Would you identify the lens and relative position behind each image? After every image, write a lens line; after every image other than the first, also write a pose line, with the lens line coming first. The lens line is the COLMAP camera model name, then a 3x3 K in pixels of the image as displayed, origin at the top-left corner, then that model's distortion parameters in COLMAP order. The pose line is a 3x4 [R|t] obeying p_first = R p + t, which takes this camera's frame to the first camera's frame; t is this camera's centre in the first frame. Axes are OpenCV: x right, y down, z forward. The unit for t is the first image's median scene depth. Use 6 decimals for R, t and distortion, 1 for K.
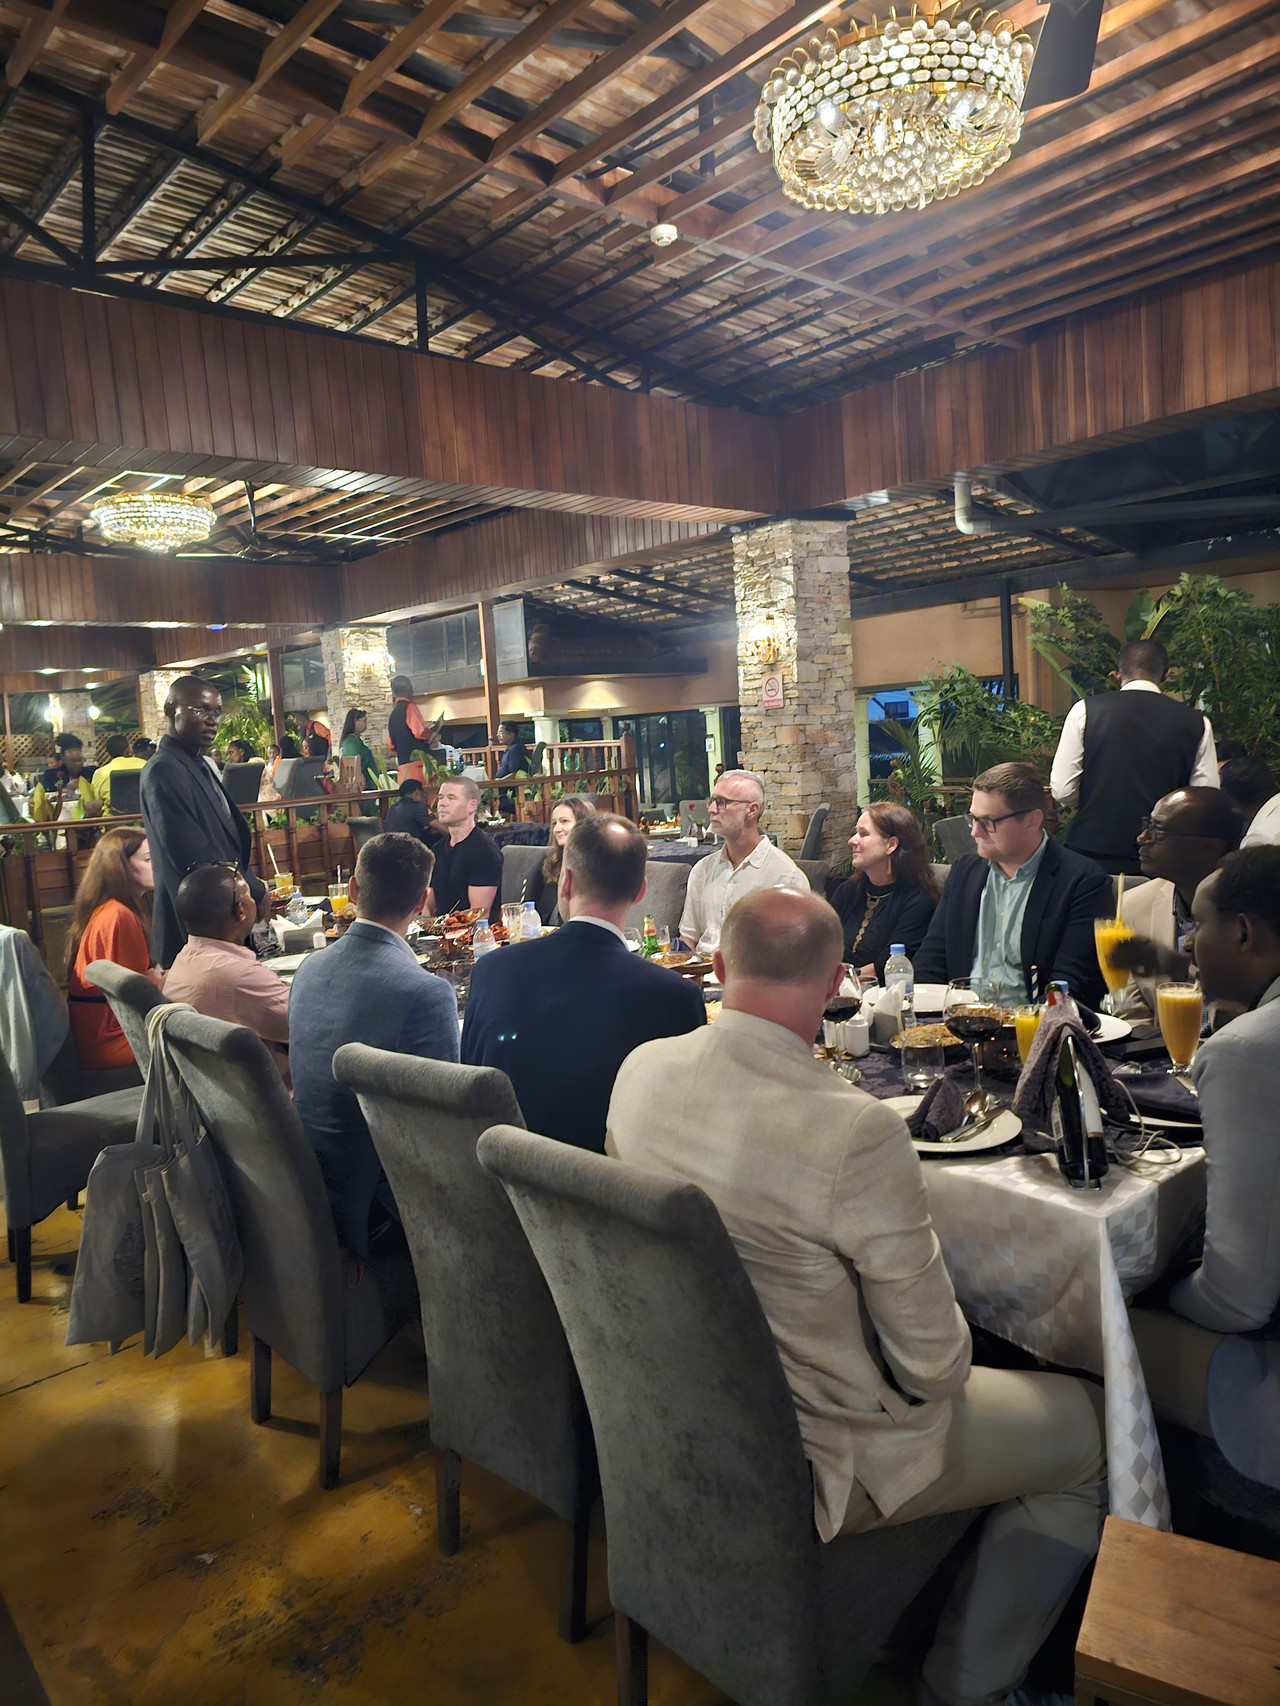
lens RADIAL K [[1140.8, 0, 640.0], [0, 1140.8, 853.0], [0, 0, 1]] dist [0.069734, -0.073180]
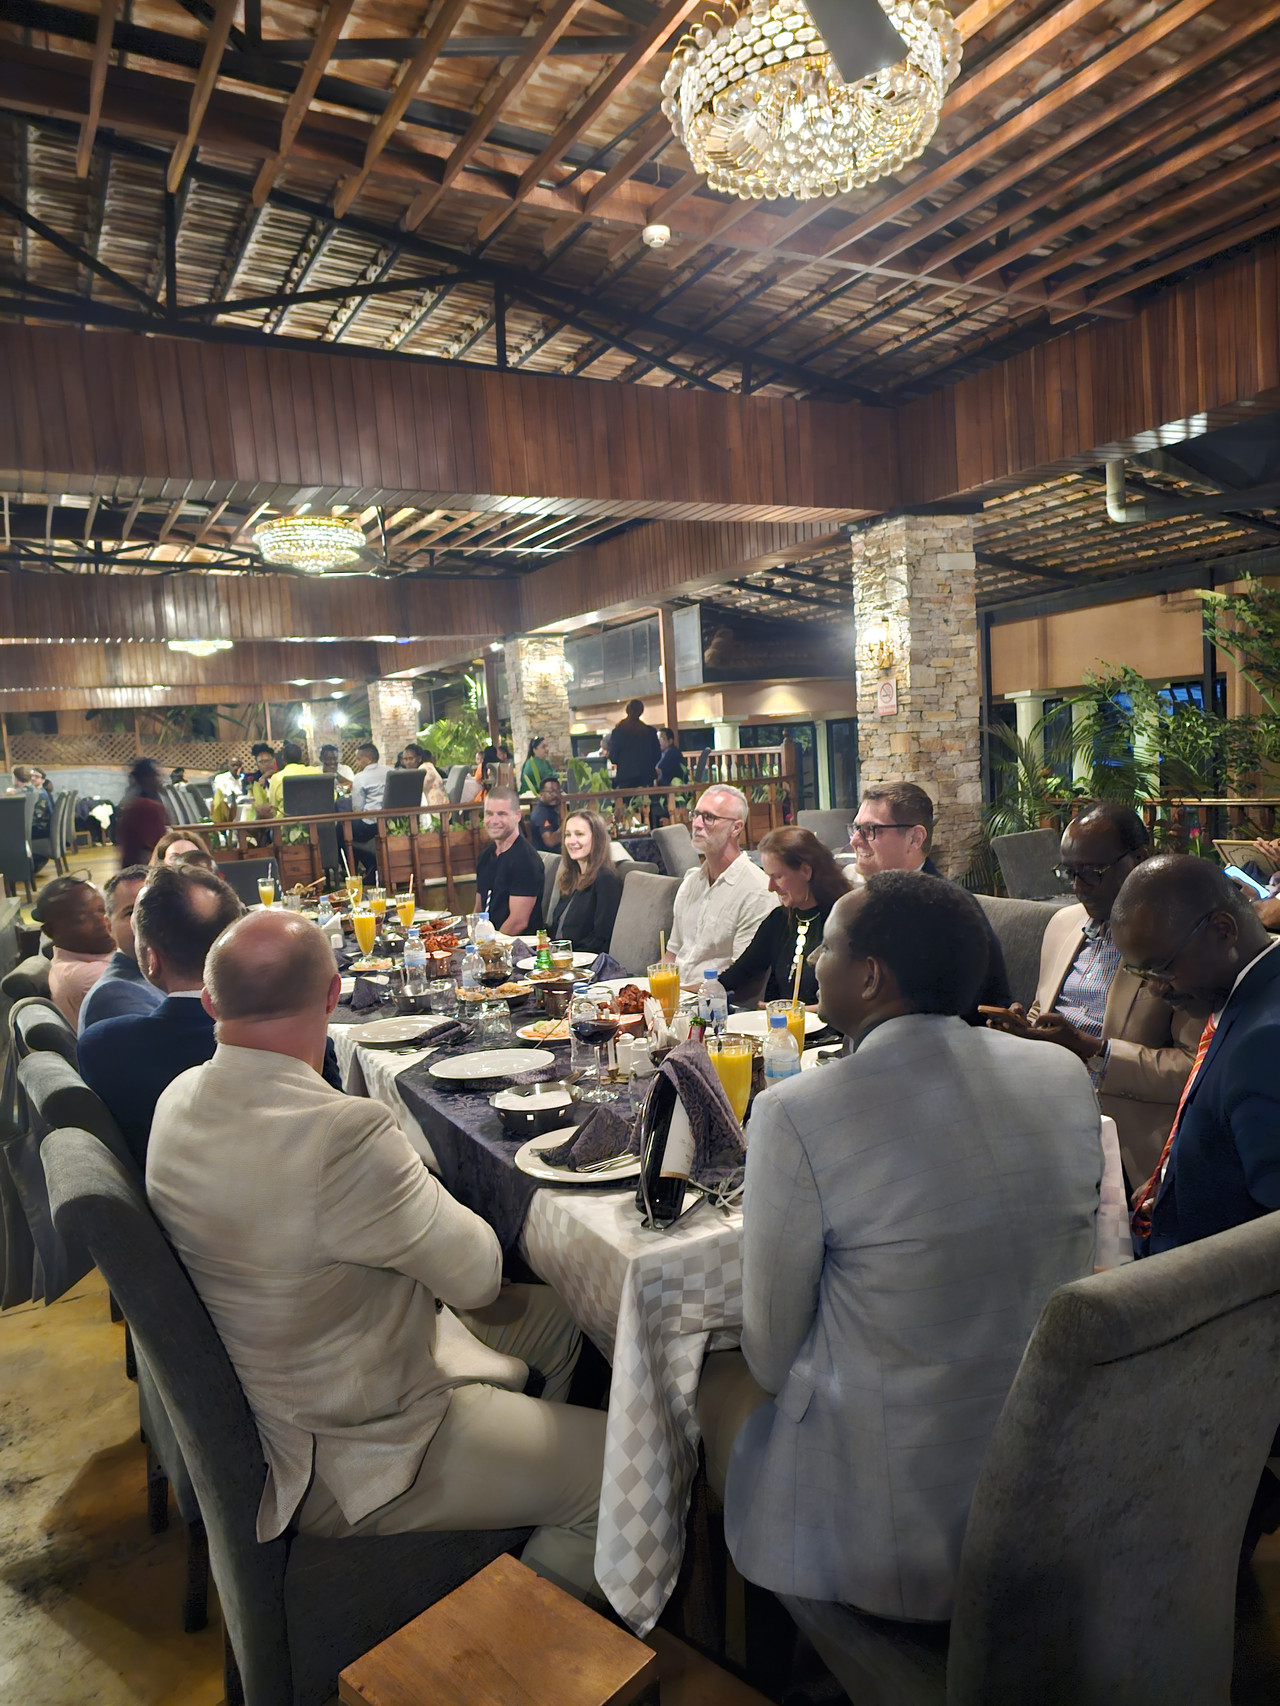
lens RADIAL K [[1145.4, 0, 642.0], [0, 1145.4, 892.0], [0, 0, 1]] dist [0.062571, -0.066296]
pose [[0.977155, 0.026428, -0.210879, 0.124038], [-0.020112, 0.999284, 0.032037, -0.005366], [0.211575, -0.027064, 0.976987, 0.011608]]
